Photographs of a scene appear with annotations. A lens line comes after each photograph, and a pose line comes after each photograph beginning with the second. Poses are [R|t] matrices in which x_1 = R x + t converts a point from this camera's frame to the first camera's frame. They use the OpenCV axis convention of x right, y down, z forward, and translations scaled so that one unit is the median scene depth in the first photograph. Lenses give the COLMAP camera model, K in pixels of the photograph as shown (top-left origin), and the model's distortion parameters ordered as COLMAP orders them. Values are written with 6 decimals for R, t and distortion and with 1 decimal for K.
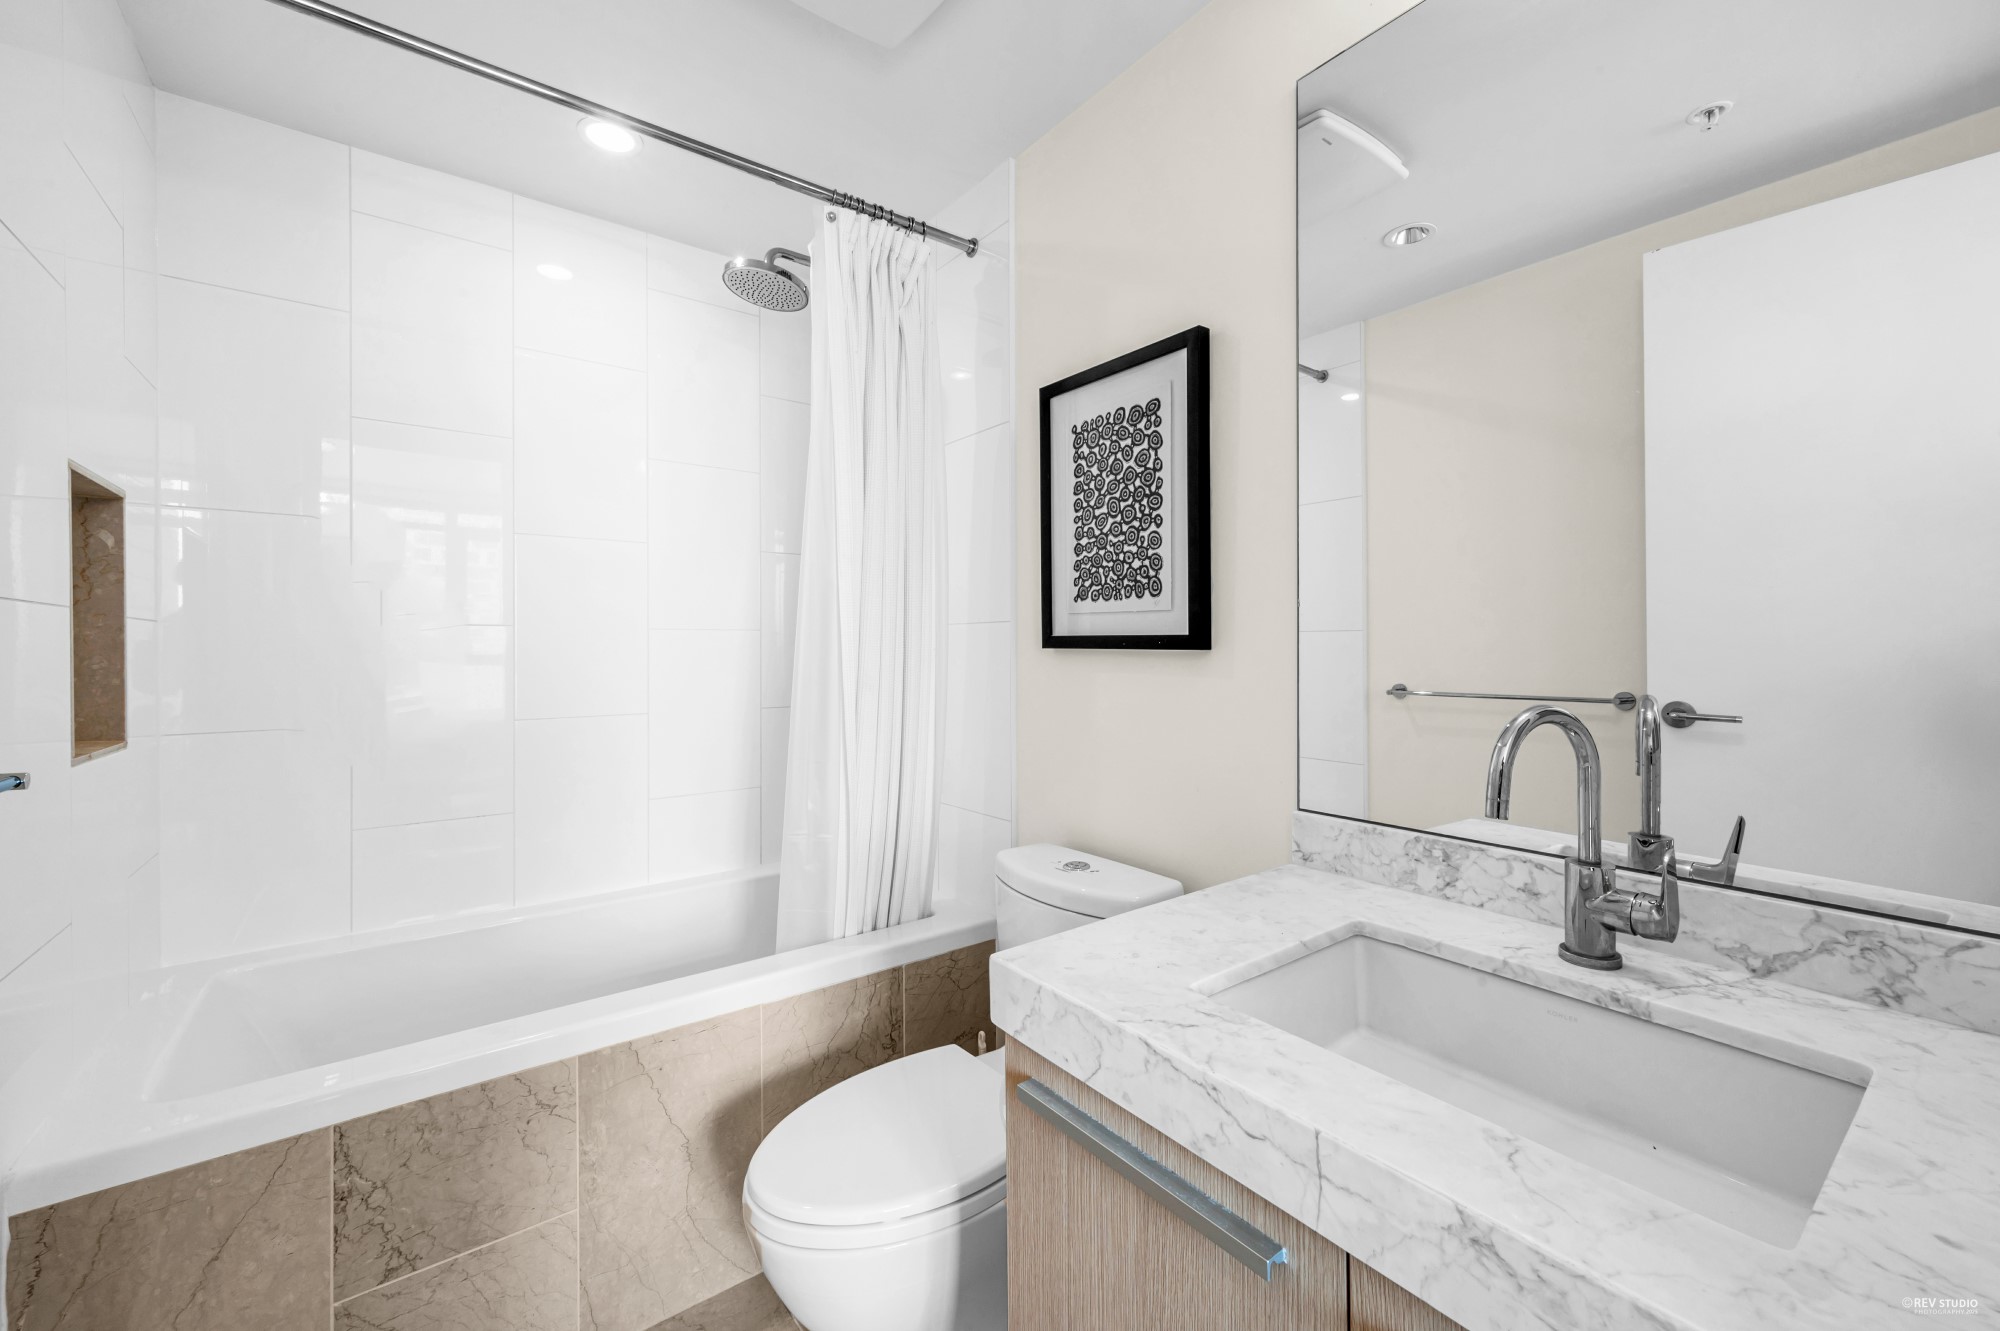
lens RADIAL K [[784.9, 0, 994.1], [0, 784.9, 654.0], [0, 0, 1]] dist [0.000050, 0.000002]
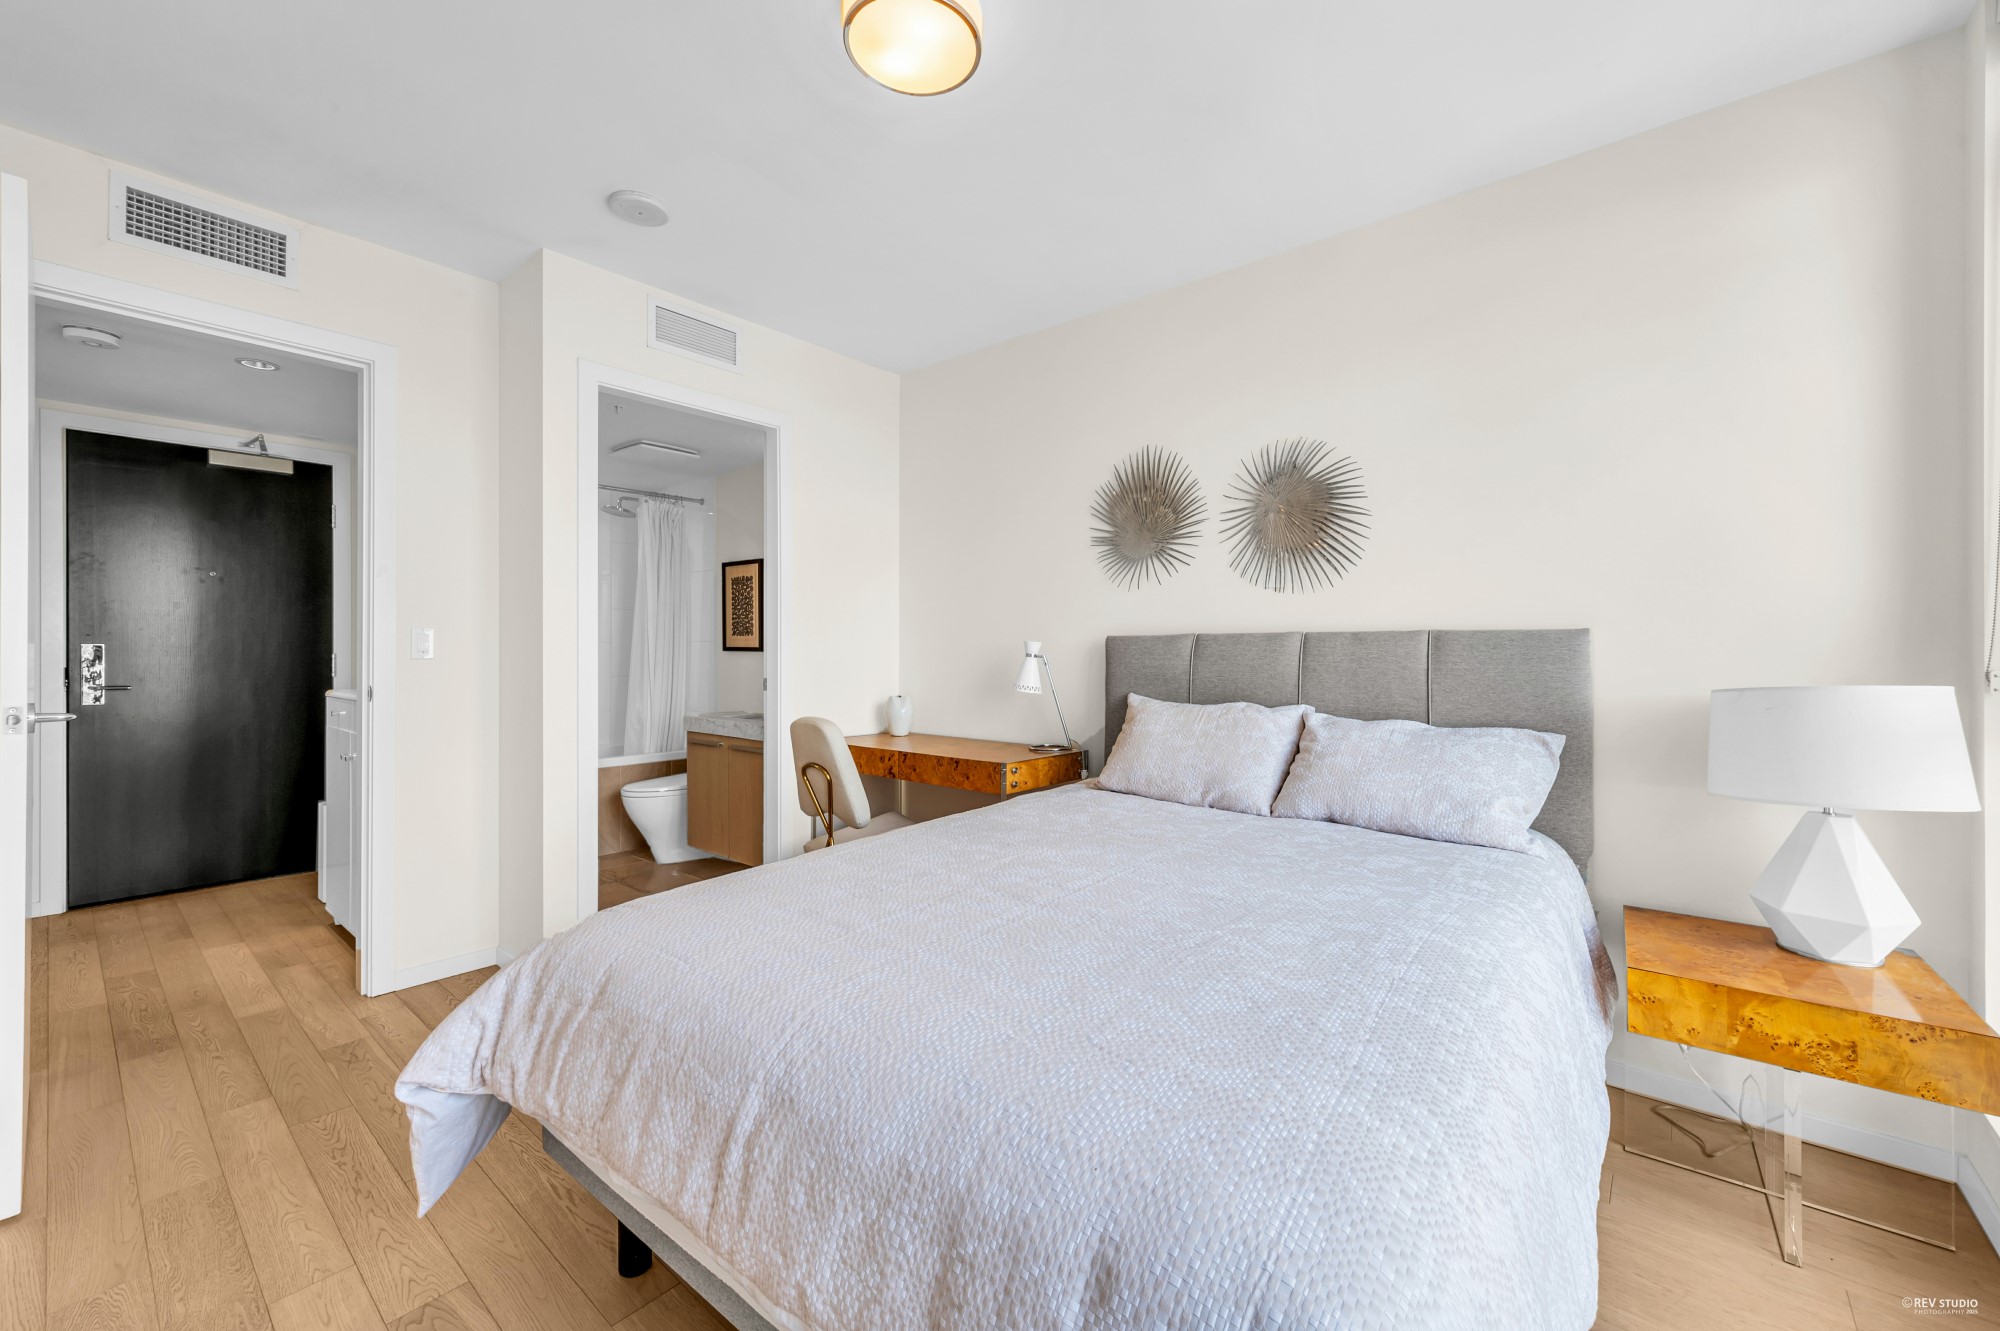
lens RADIAL K [[777.2, 0, 998.0], [0, 777.2, 655.1], [0, 0, 1]] dist [-0.000308, 0.000020]
pose [[0.972785, 0.004072, 0.231675, 0.428947], [-0.002418, 0.999970, -0.007422, 0.029361], [-0.231698, 0.006660, 0.972765, -2.271088]]
